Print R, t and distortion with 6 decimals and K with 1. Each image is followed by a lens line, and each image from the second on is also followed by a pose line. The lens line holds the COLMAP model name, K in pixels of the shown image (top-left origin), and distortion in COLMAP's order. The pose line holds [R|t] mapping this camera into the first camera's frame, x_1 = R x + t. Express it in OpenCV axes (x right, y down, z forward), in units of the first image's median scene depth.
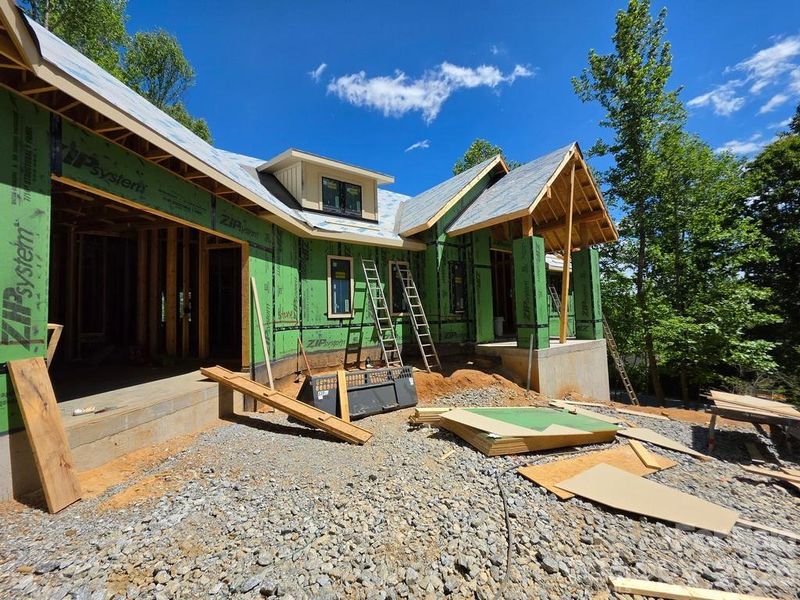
lens RADIAL K [[322.9, 0, 400.0], [0, 322.9, 300.0], [0, 0, 1]] dist [-0.001643, 0.000528]
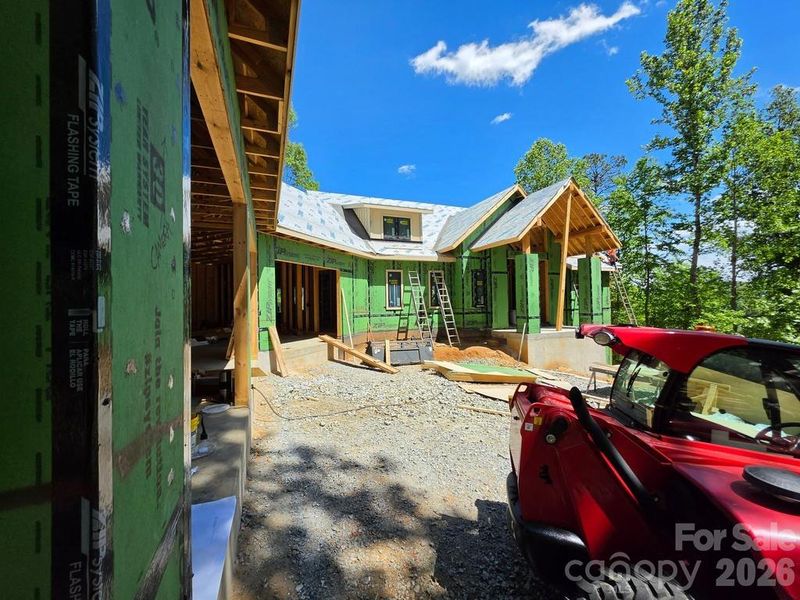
lens RADIAL K [[322.9, 0, 400.0], [0, 322.9, 300.0], [0, 0, 1]] dist [-0.001643, 0.000528]
pose [[0.971426, 0.007288, -0.237230, 0.245646], [0.002294, 0.999194, 0.040088, -0.062784], [0.237331, -0.039486, 0.970626, -0.581088]]
